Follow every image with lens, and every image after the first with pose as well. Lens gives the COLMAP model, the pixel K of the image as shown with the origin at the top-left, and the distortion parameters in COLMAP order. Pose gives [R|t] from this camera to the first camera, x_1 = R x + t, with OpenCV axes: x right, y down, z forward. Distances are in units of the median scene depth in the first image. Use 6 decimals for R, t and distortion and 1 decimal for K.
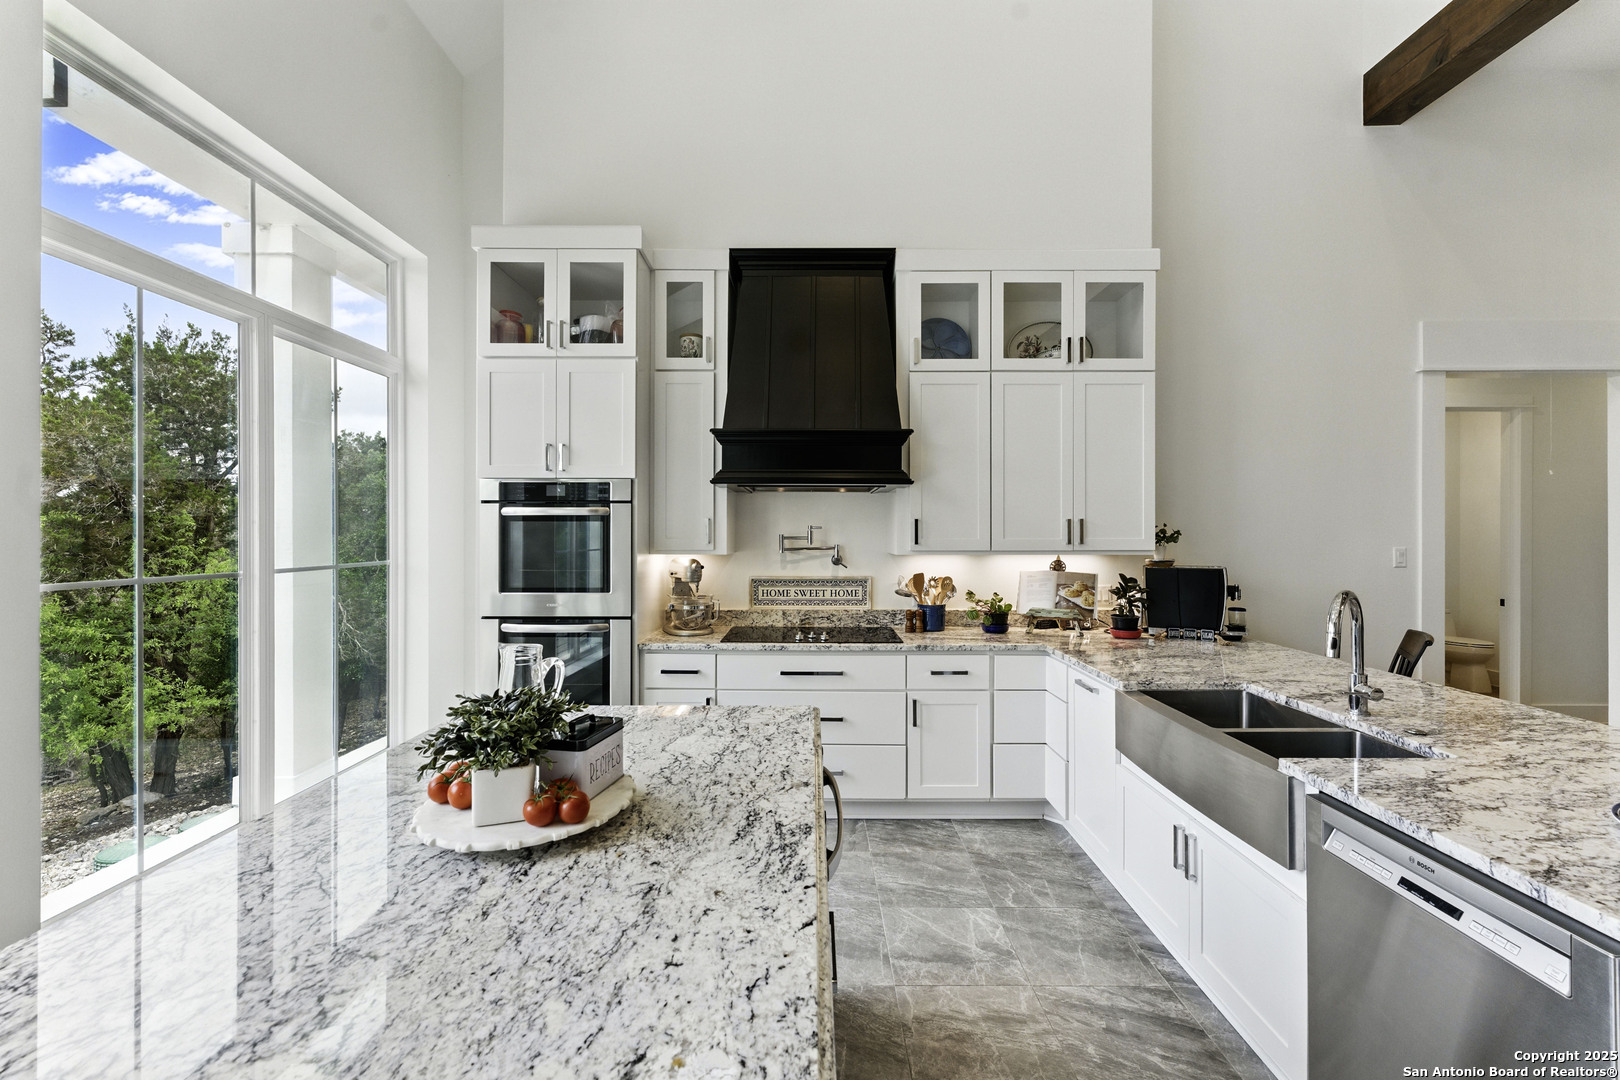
lens RADIAL K [[651.9, 0, 809.5], [0, 651.9, 531.6], [0, 0, 1]] dist [0.000722, -0.000408]
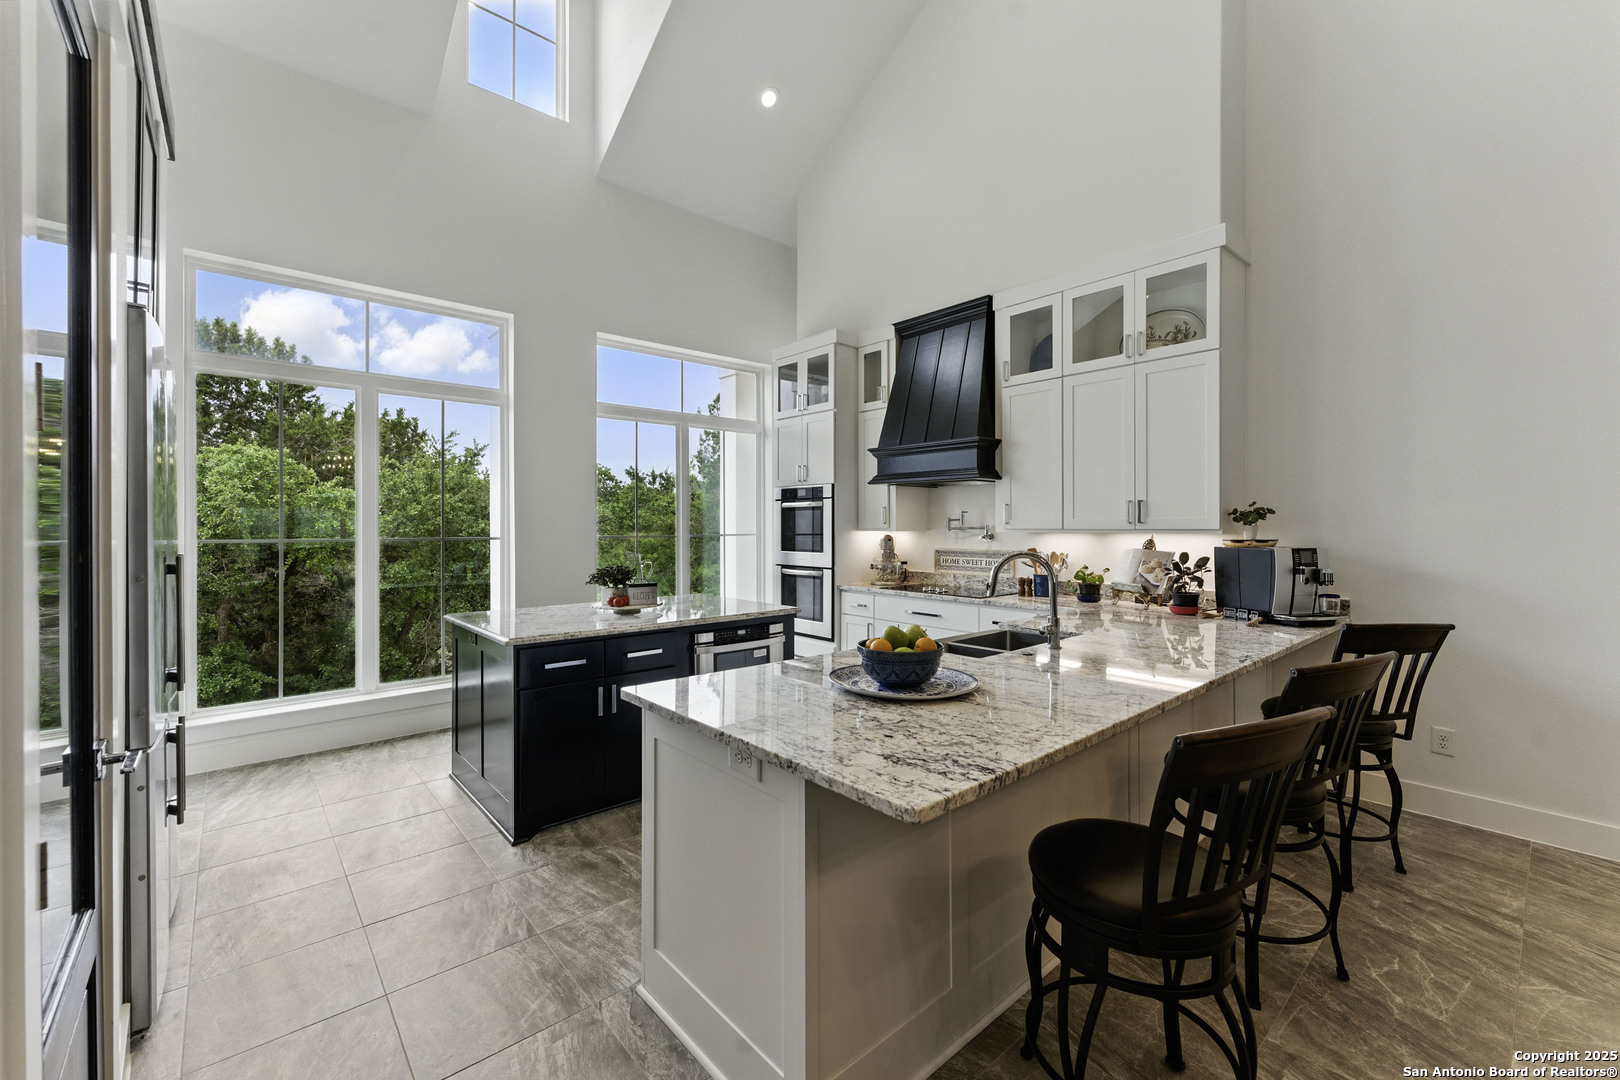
lens RADIAL K [[661.0, 0, 814.5], [0, 661.0, 528.3], [0, 0, 1]] dist [0.001123, 0.000133]
pose [[0.663095, 0.004086, -0.748524, 0.874833], [0.002700, 0.999966, 0.007850, 0.017026], [0.748530, -0.007226, 0.663062, -0.128891]]
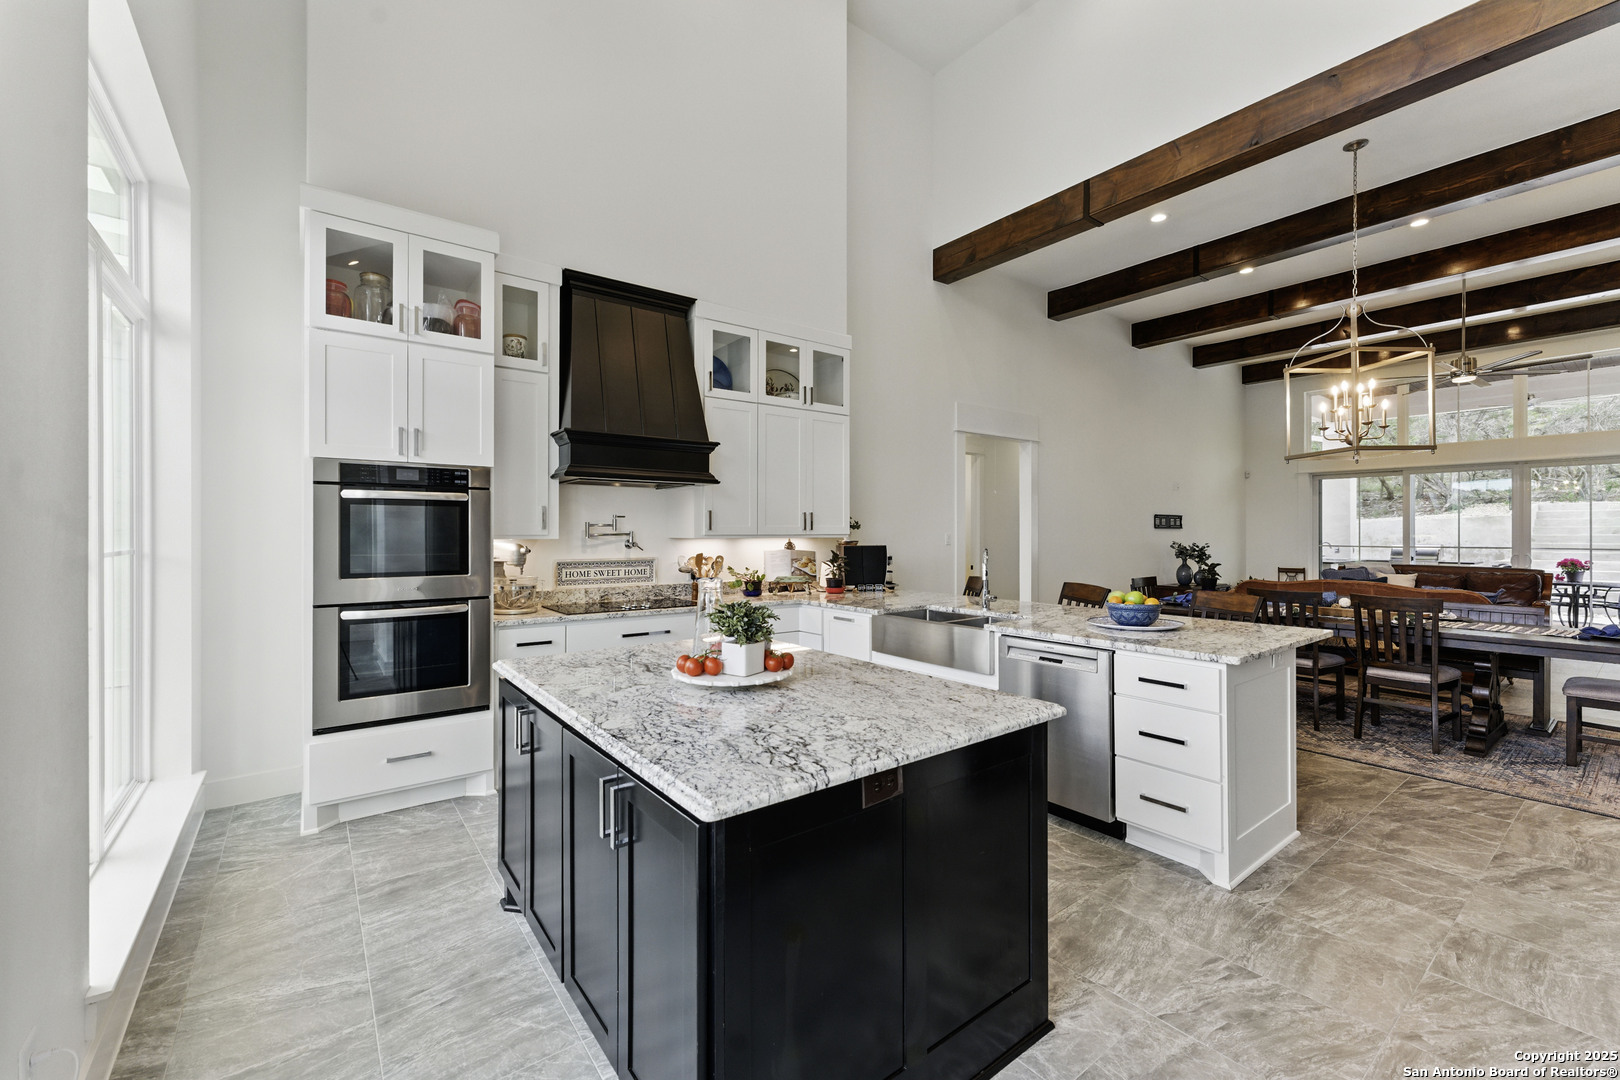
lens RADIAL K [[661.0, 0, 814.5], [0, 661.0, 528.3], [0, 0, 1]] dist [0.001123, 0.000133]
pose [[0.793408, 0.003617, 0.608680, -0.472113], [-0.003674, 0.999993, -0.001153, 0.016831], [-0.608679, -0.001321, 0.793415, -0.171494]]
